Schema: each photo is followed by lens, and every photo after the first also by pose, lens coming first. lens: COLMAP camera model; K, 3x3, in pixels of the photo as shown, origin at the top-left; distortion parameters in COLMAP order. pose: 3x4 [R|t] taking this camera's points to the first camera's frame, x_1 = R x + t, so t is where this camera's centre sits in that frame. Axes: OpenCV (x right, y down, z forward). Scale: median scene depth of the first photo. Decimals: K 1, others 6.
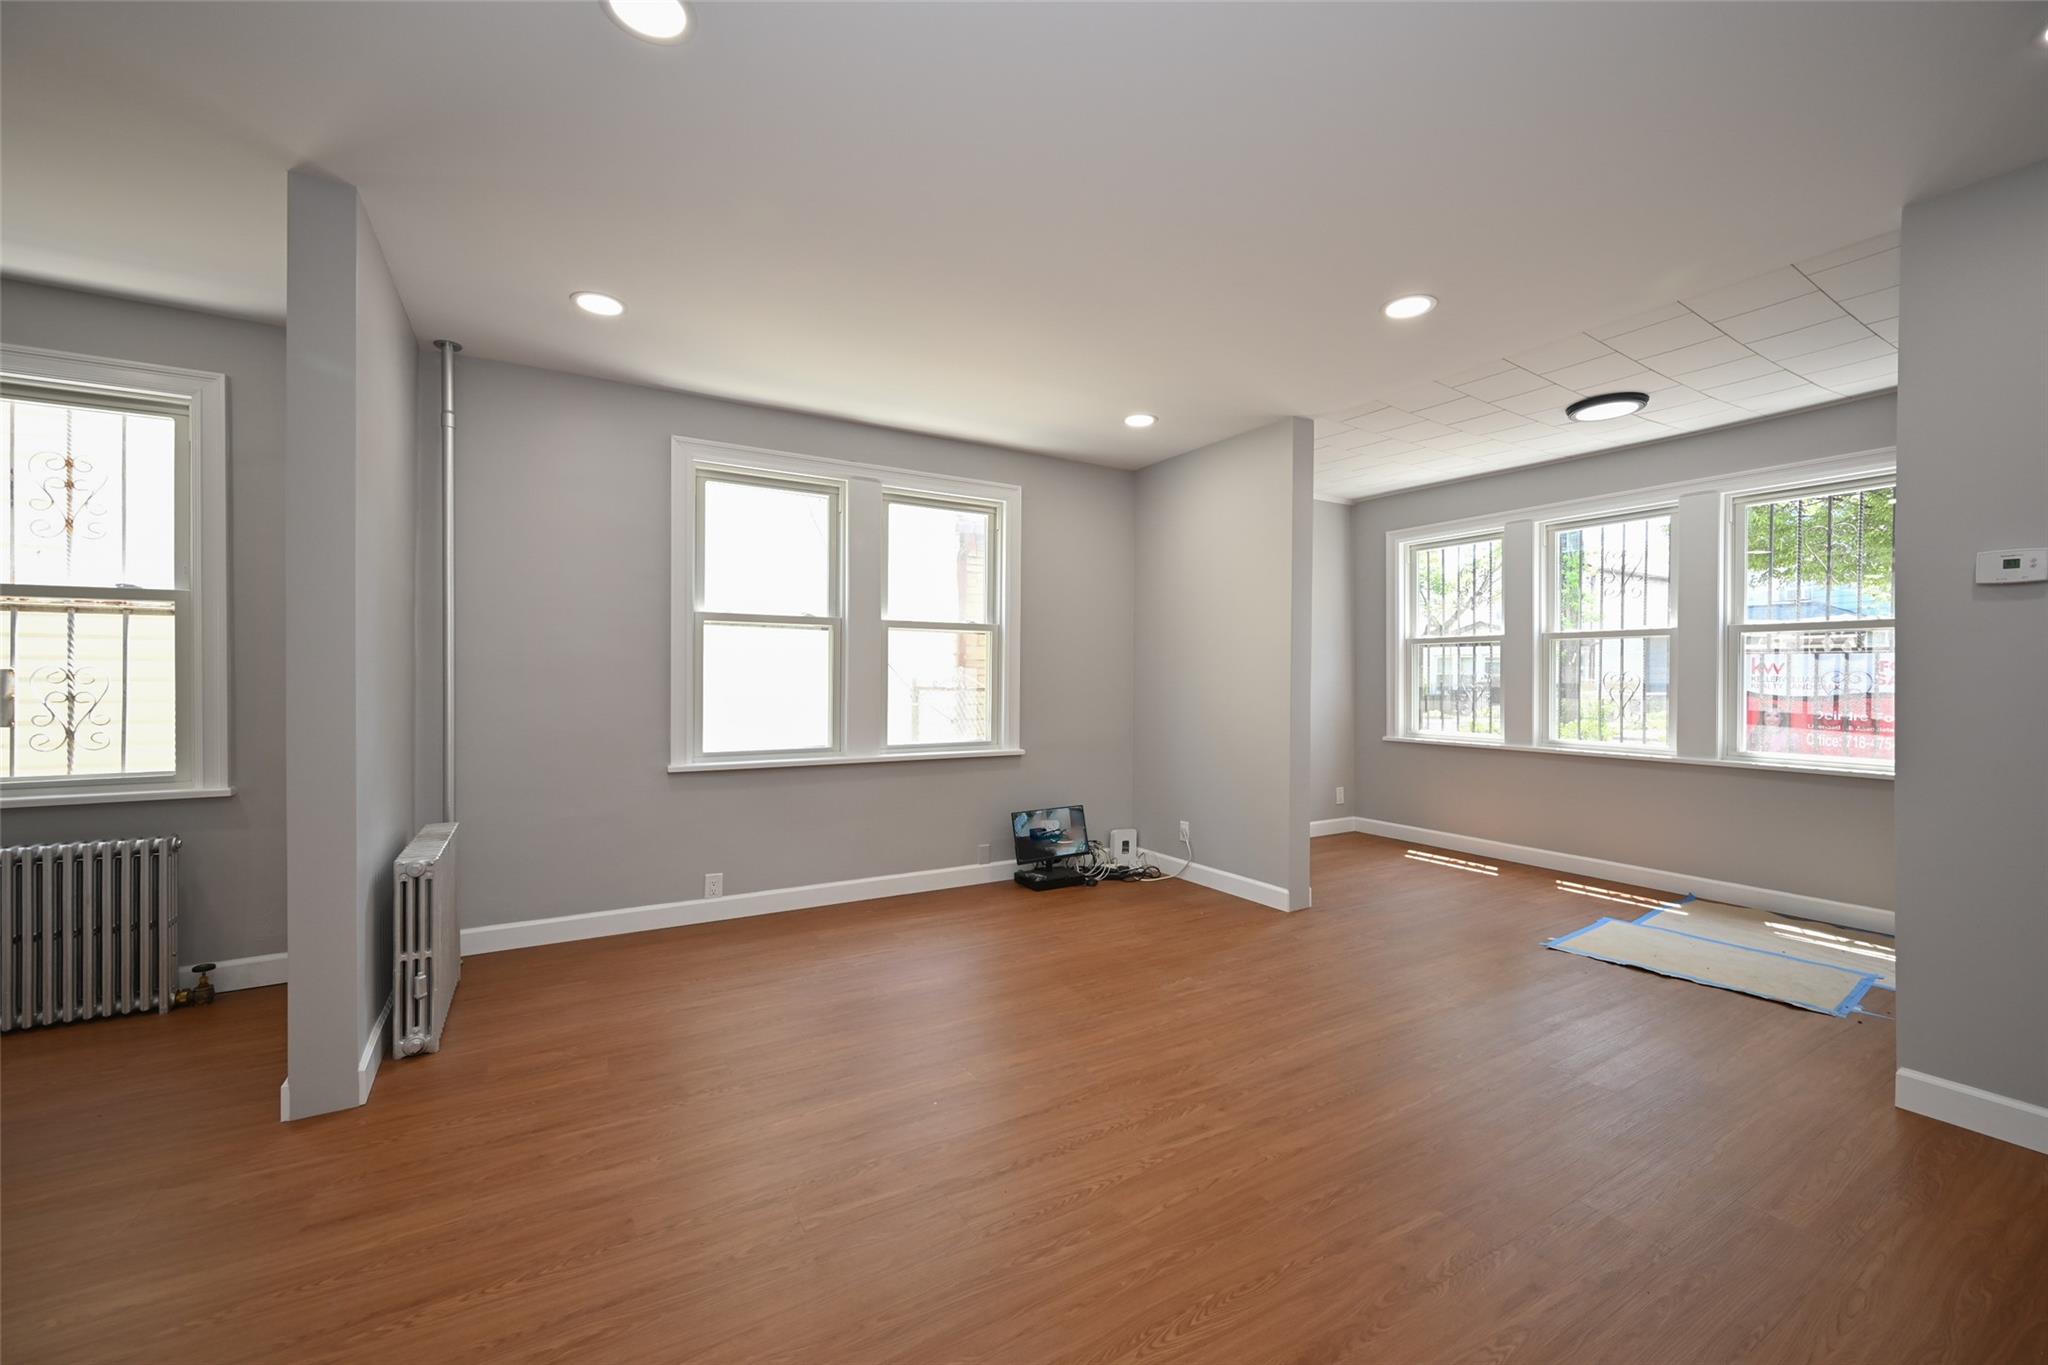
lens RADIAL K [[805.5, 0, 1022.8], [0, 805.5, 676.4], [0, 0, 1]] dist [-0.000371, -0.000237]
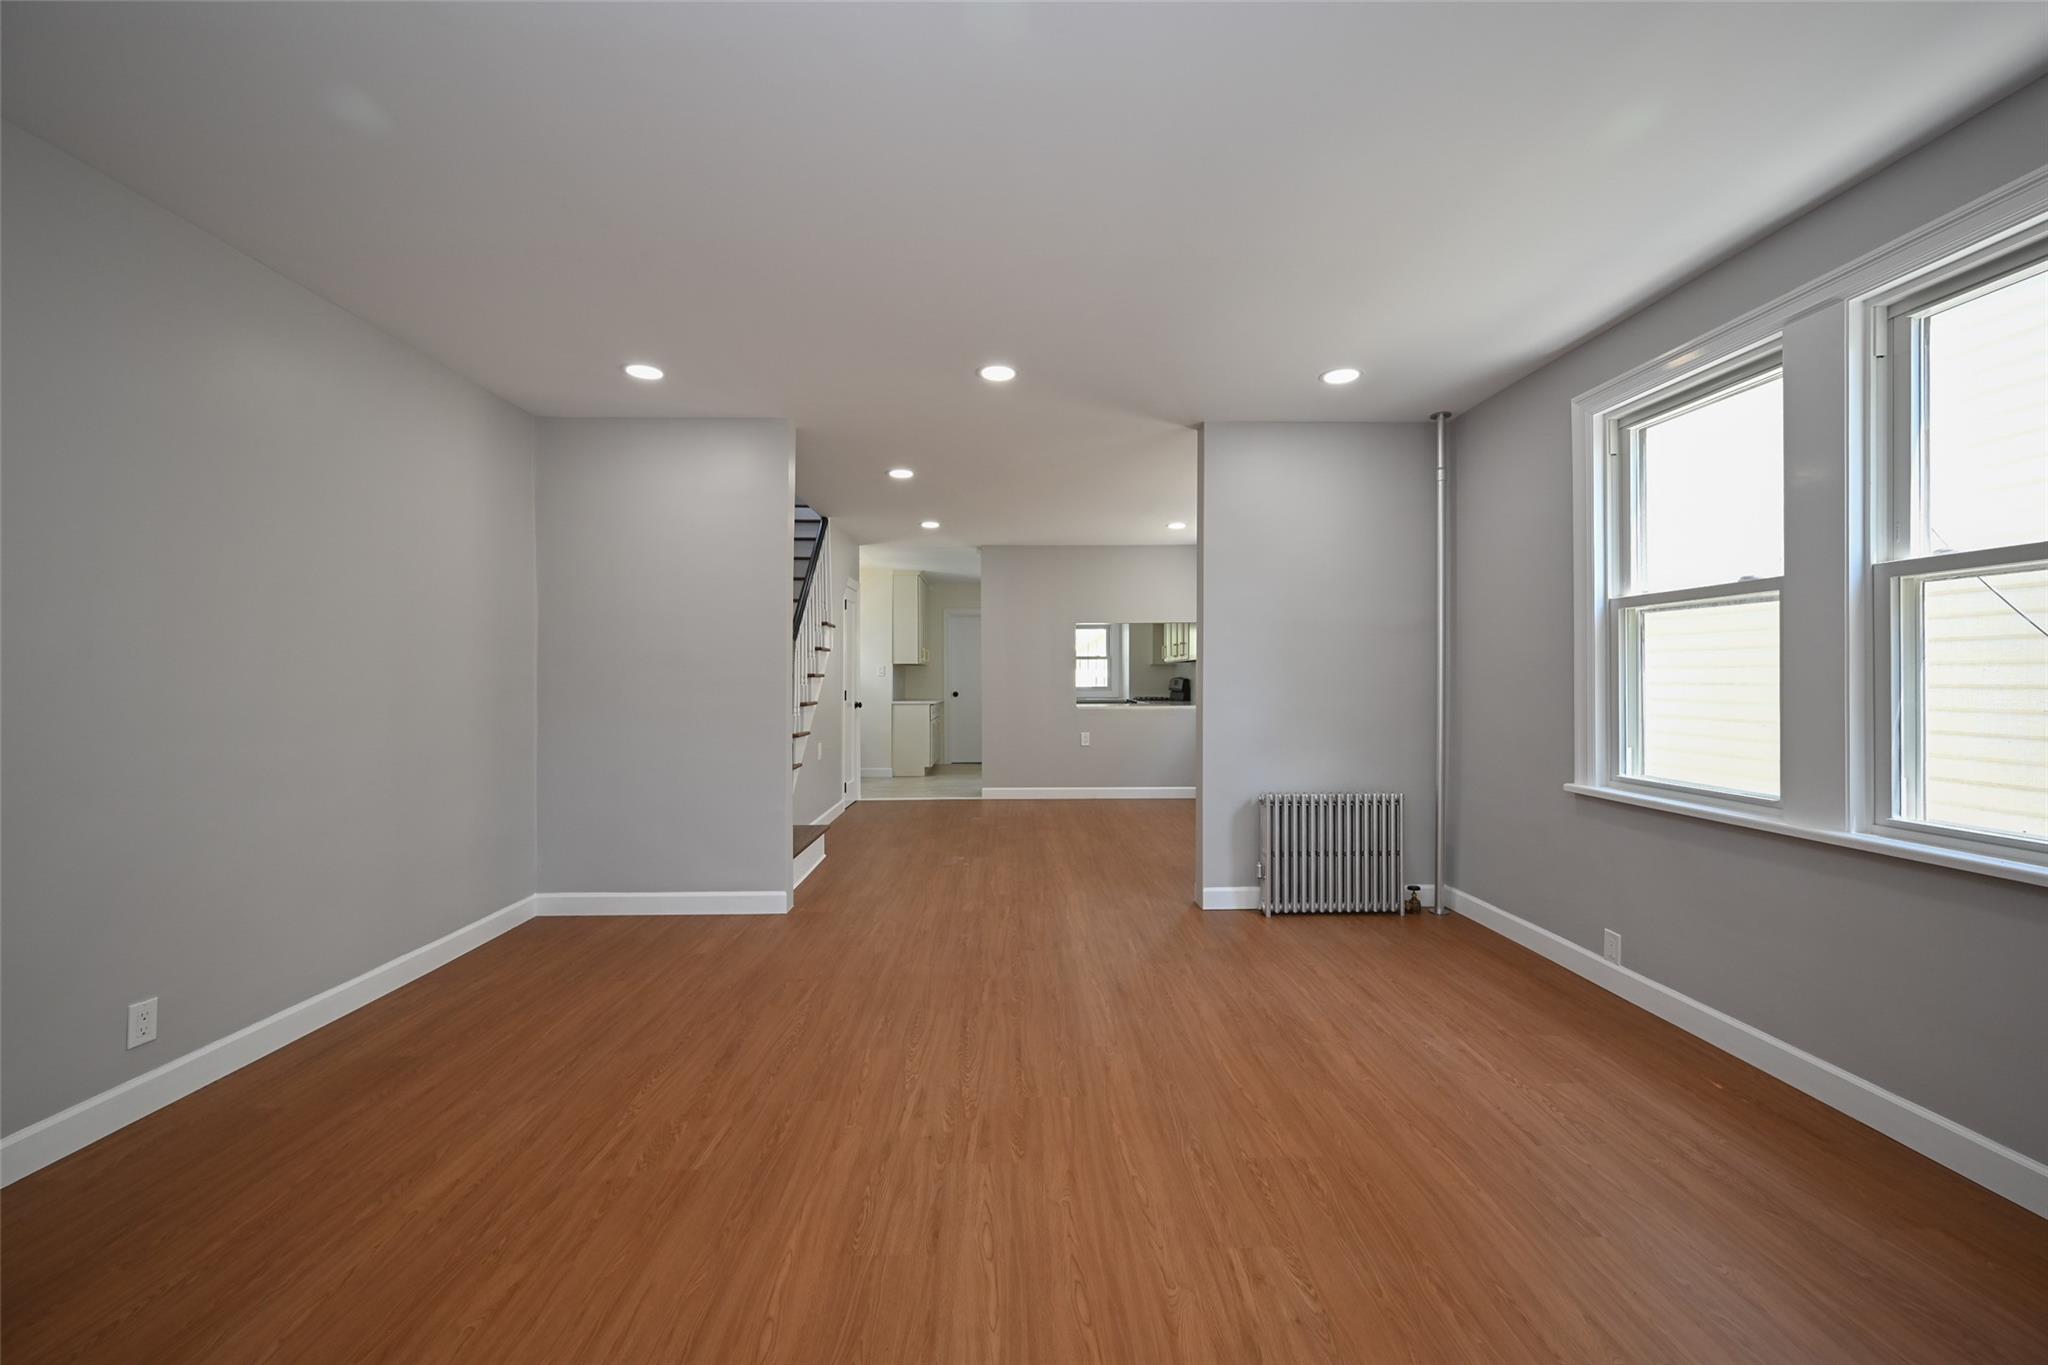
lens RADIAL K [[805.5, 0, 1028.5], [0, 805.5, 686.6], [0, 0, 1]] dist [-0.000371, -0.000237]
pose [[-0.483432, 0.004758, -0.875369, 0.750152], [-0.000587, 0.999983, 0.005760, 0.003160], [0.875381, 0.003298, -0.483422, 1.150149]]
